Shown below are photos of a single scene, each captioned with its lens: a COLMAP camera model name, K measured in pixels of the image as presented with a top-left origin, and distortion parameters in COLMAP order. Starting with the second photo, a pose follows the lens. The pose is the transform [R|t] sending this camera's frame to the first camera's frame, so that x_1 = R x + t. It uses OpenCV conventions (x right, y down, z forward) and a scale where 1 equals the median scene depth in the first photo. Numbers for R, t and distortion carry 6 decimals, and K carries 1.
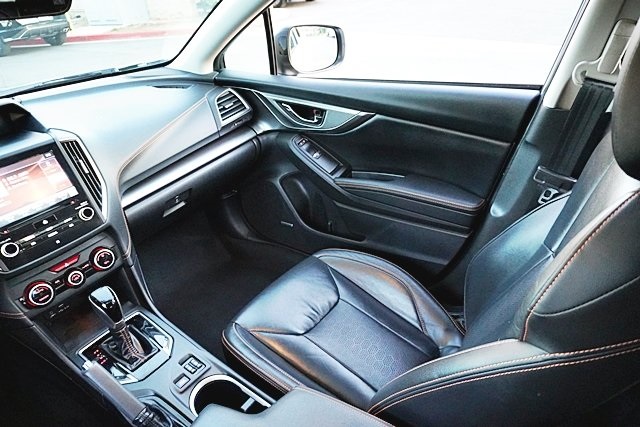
lens RADIAL K [[430.7, 0, 319.8], [0, 430.7, 215.5], [0, 0, 1]] dist [-0.045288, 0.034125]
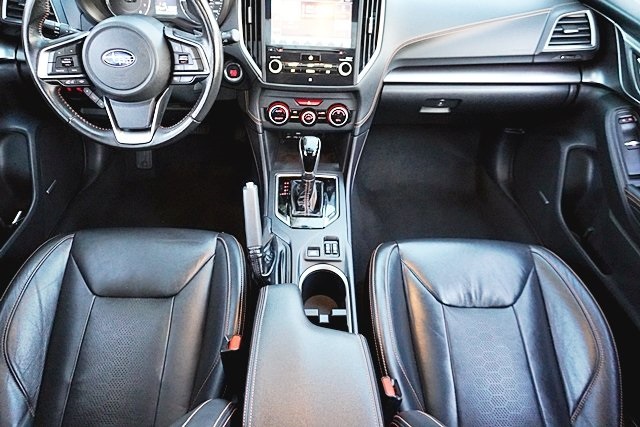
lens RADIAL K [[430.7, 0, 317.8], [0, 430.7, 213.7], [0, 0, 1]] dist [-0.045288, 0.034125]
pose [[0.608869, 0.614115, -0.502138, 0.140617], [-0.487546, 0.789029, 0.373807, -0.079536], [0.625762, 0.017216, 0.779824, 0.152802]]
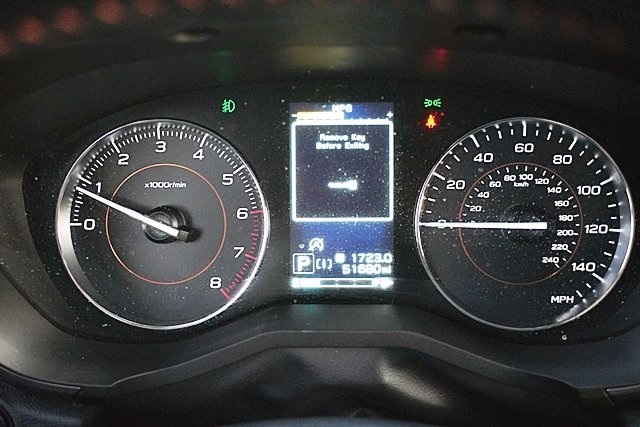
lens RADIAL K [[822.6, 0, 318.2], [0, 822.6, 213.5], [0, 0, 1]] dist [0.043825, 0.000000]
pose [[0.578204, 0.378232, -0.722925, -0.660666], [-0.444397, 0.889084, 0.109731, 0.036041], [0.684245, 0.257819, 0.682158, 0.437745]]
